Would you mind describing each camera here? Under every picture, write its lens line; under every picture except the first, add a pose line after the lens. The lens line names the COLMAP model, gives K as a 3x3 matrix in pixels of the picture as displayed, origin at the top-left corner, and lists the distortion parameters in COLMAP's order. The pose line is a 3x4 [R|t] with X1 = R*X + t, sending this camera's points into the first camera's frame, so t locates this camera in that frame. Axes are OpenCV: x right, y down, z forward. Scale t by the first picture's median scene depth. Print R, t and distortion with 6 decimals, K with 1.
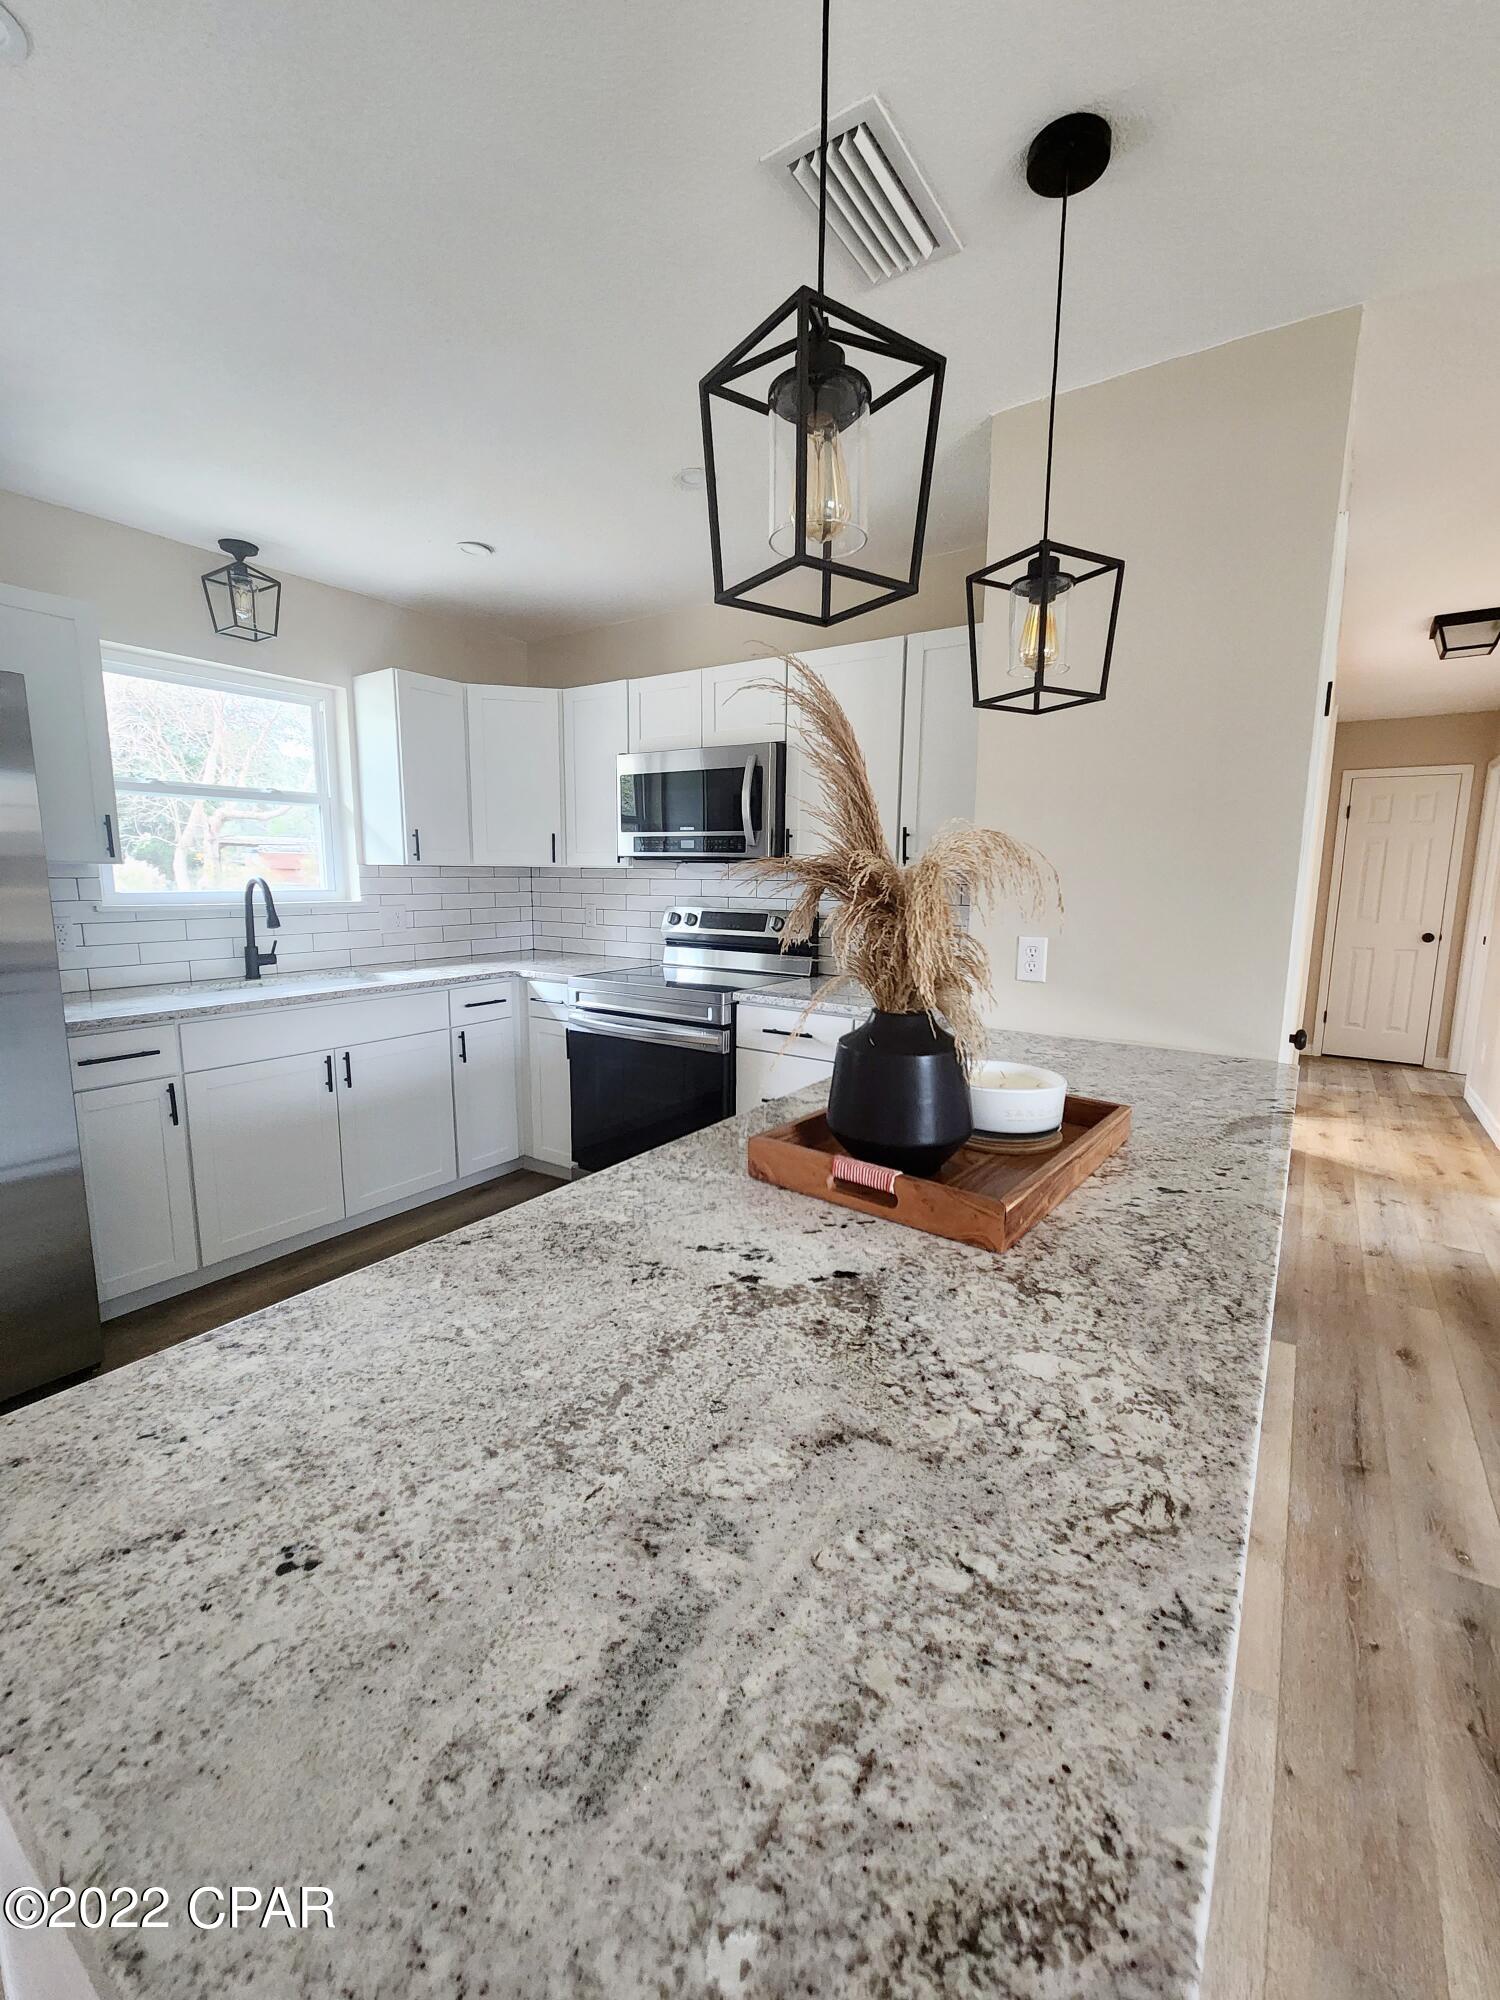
lens RADIAL K [[823.3, 0, 762.3], [0, 823.3, 990.8], [0, 0, 1]] dist [-0.000586, -0.000267]
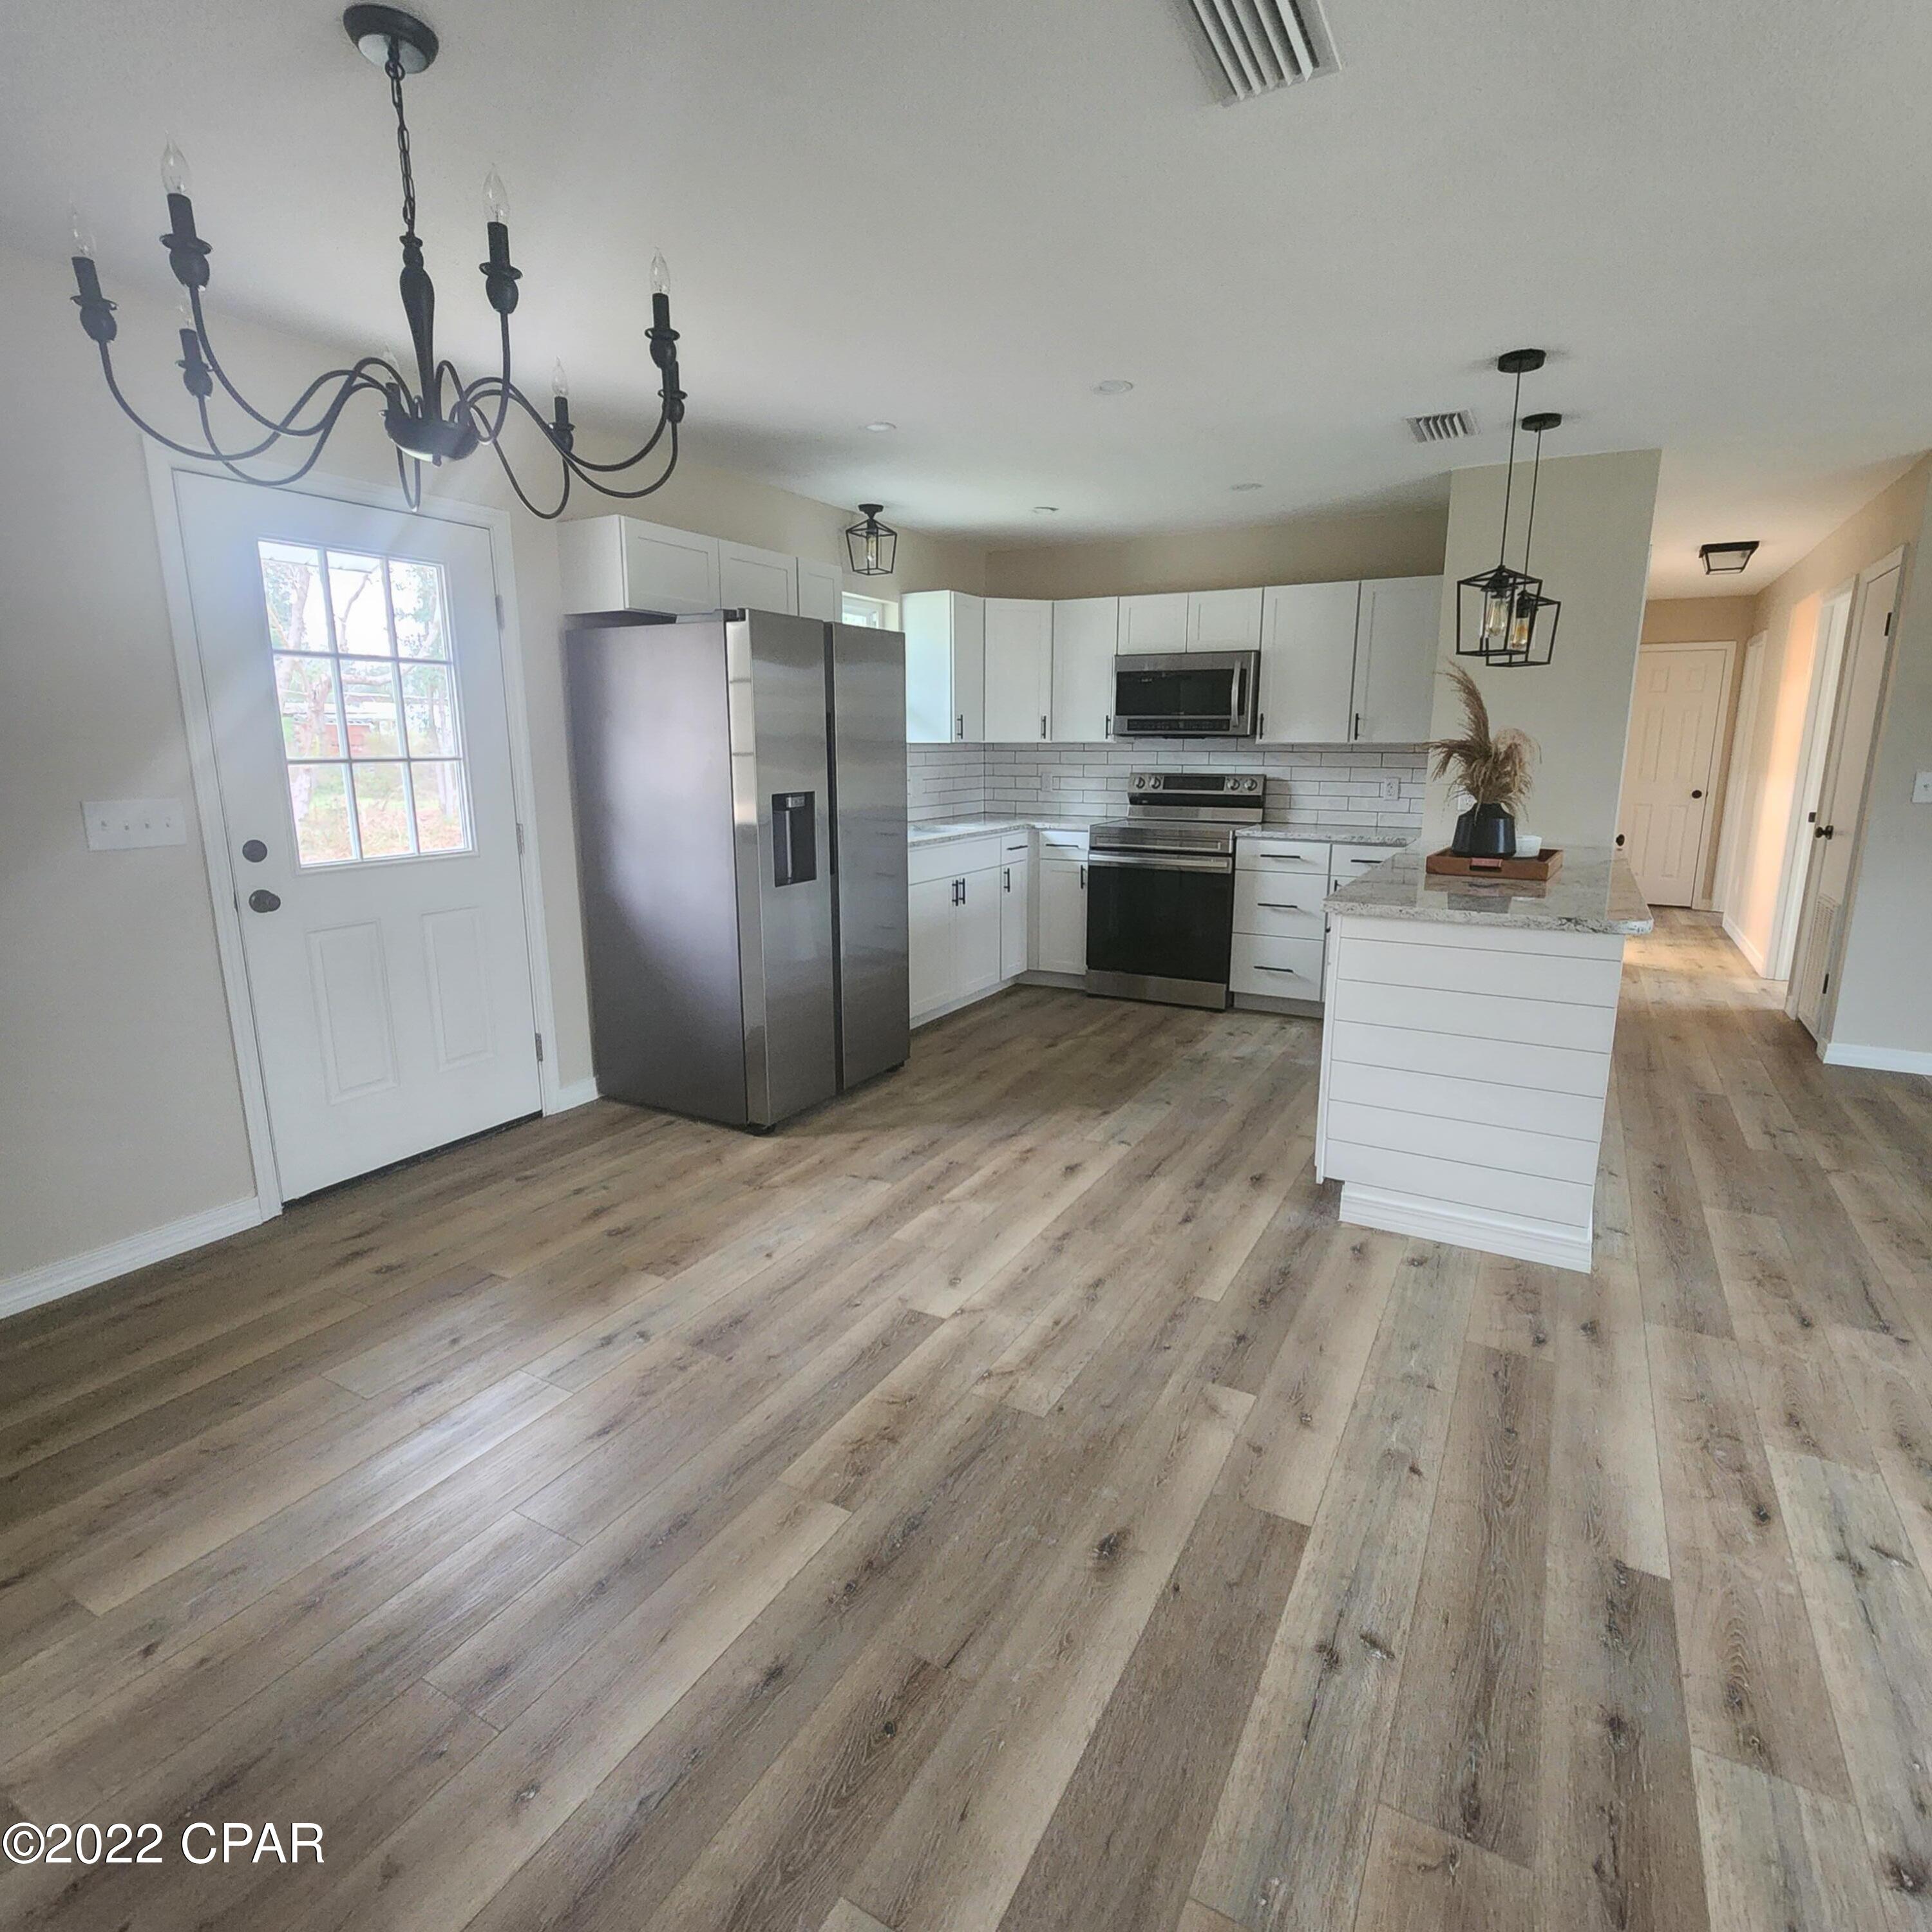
lens RADIAL K [[1059.3, 0, 978.8], [0, 1059.3, 953.5], [0, 0, 1]] dist [0.000398, -0.001810]
pose [[0.996349, -0.028169, 0.080587, -0.637566], [0.023576, 0.998073, 0.057395, 0.100379], [-0.082049, -0.055285, 0.995094, -0.813841]]
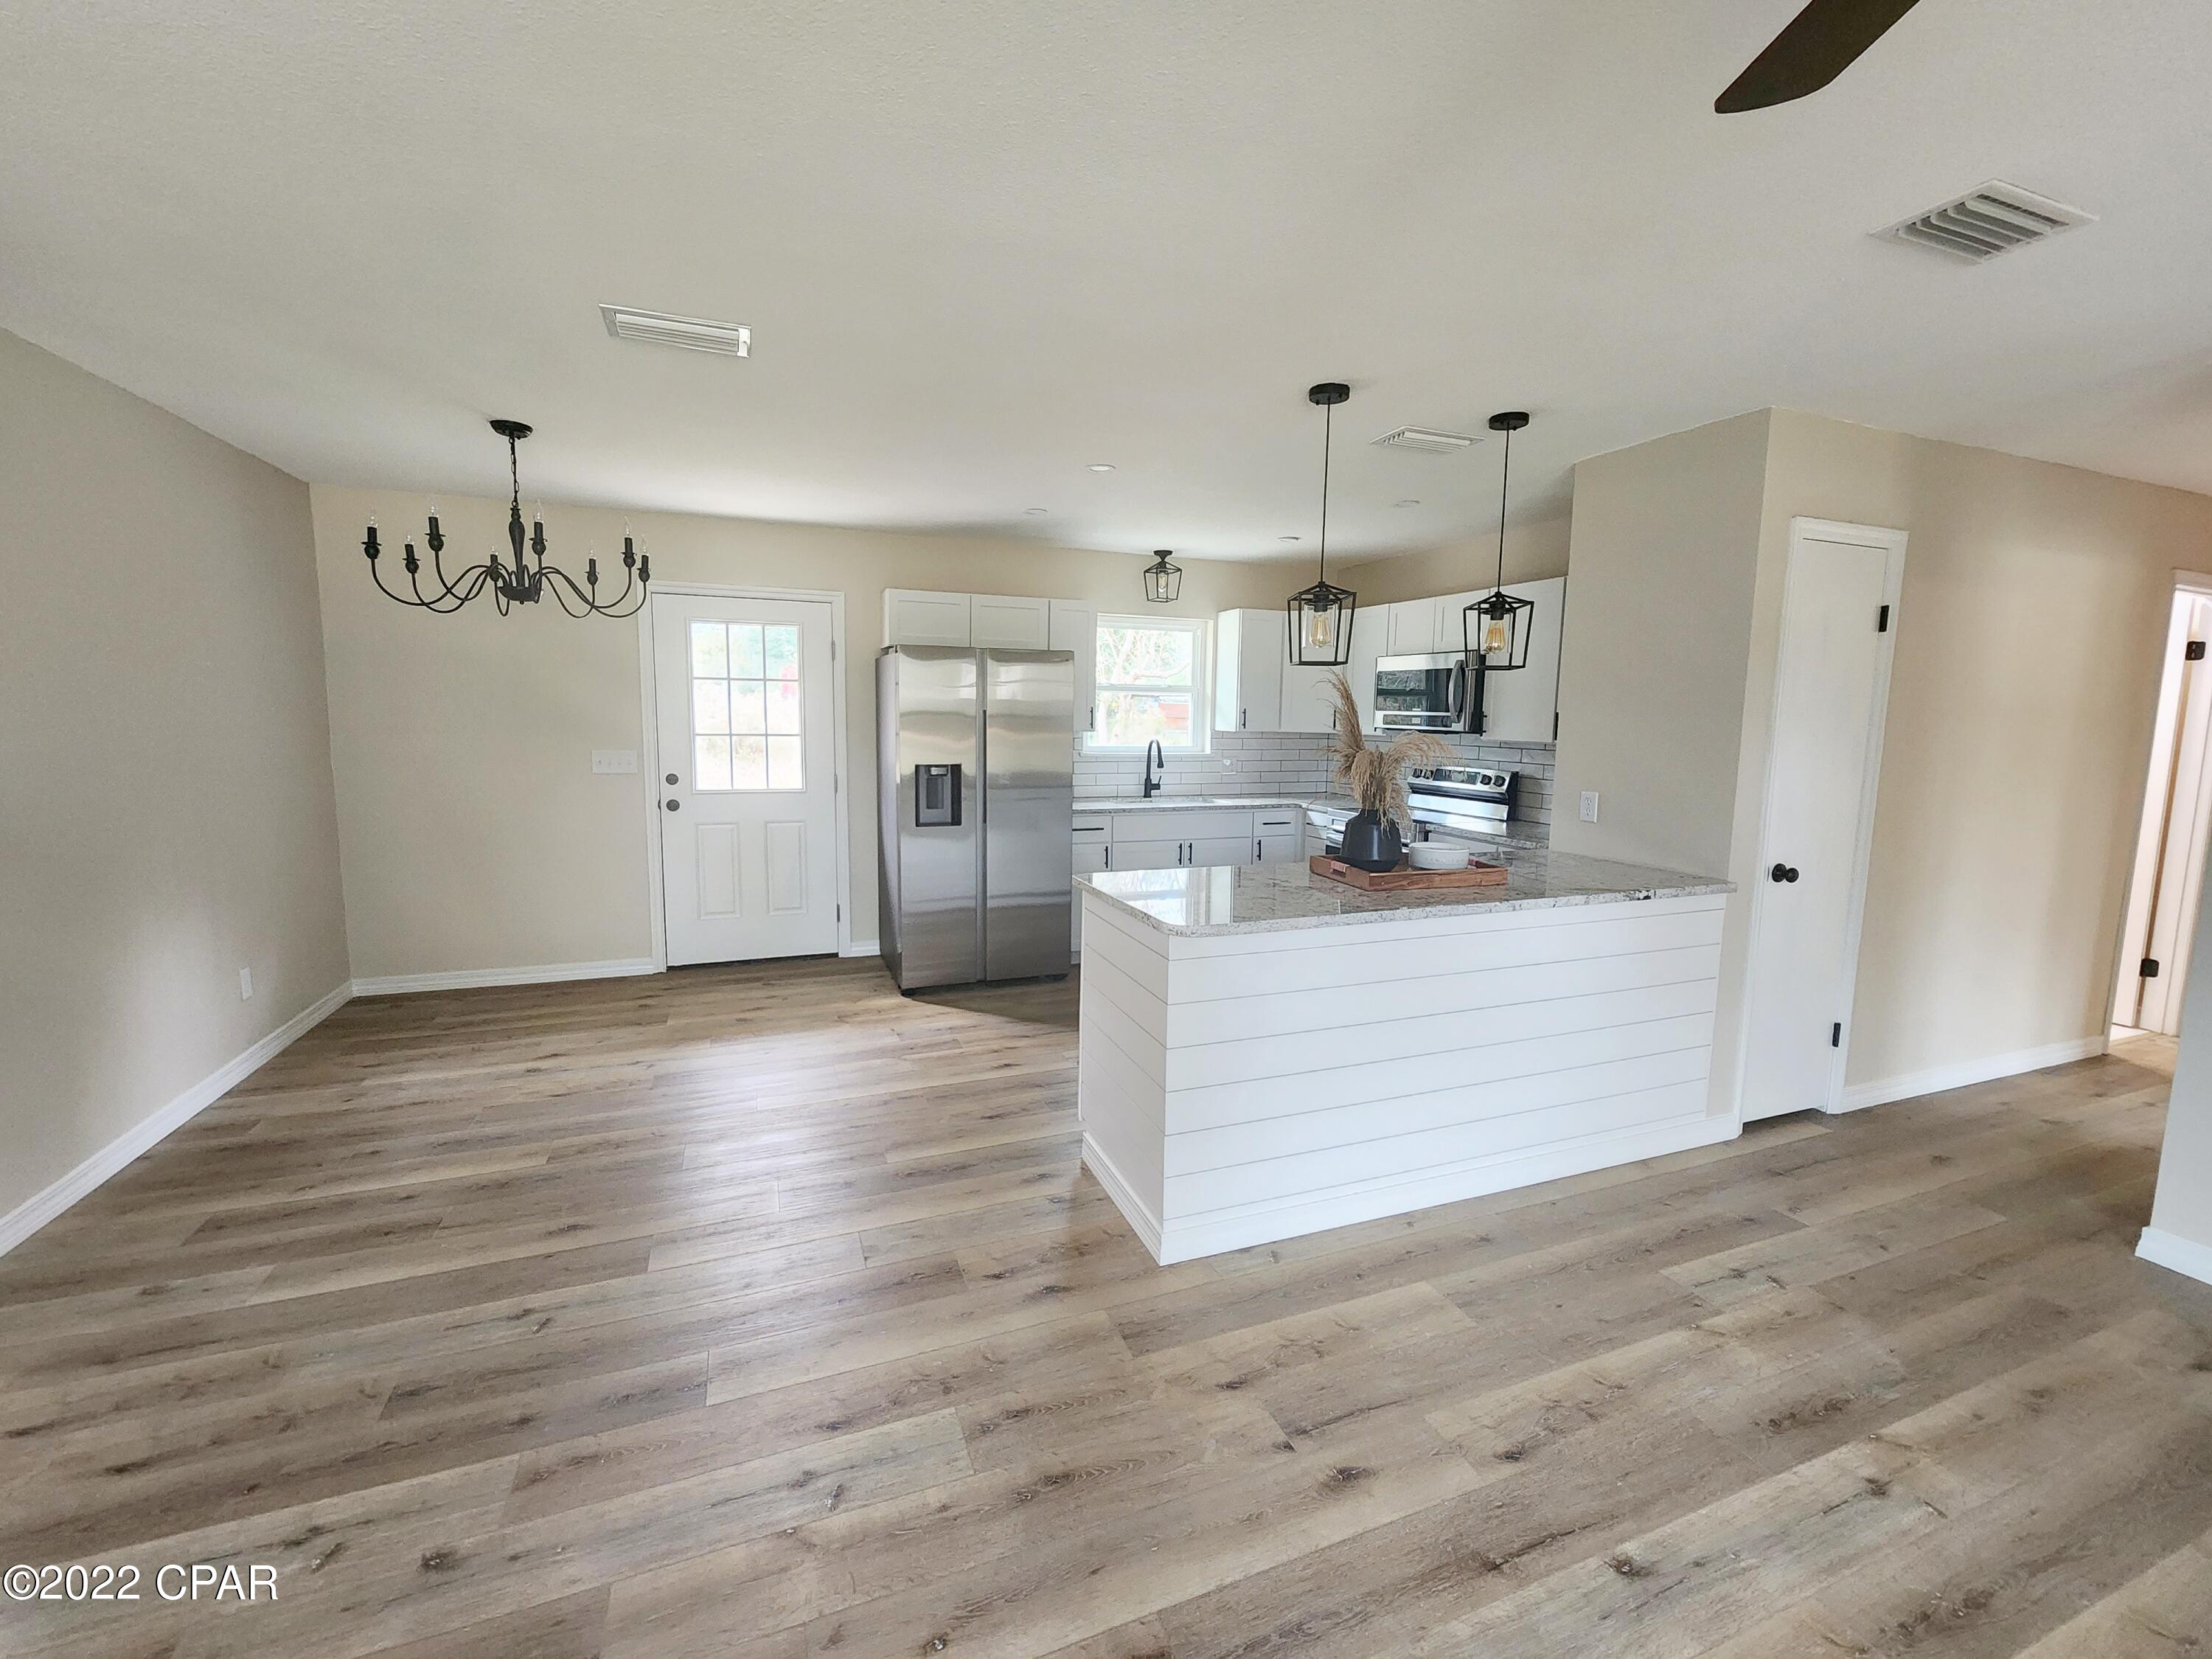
lens RADIAL K [[910.6, 0, 1100.5], [0, 910.6, 812.9], [0, 0, 1]] dist [-0.000586, -0.000267]
pose [[0.819651, 0.065459, -0.569111, 0.414392], [-0.088709, 0.995970, -0.013205, 0.055909], [0.565953, 0.061308, 0.822155, -0.665069]]
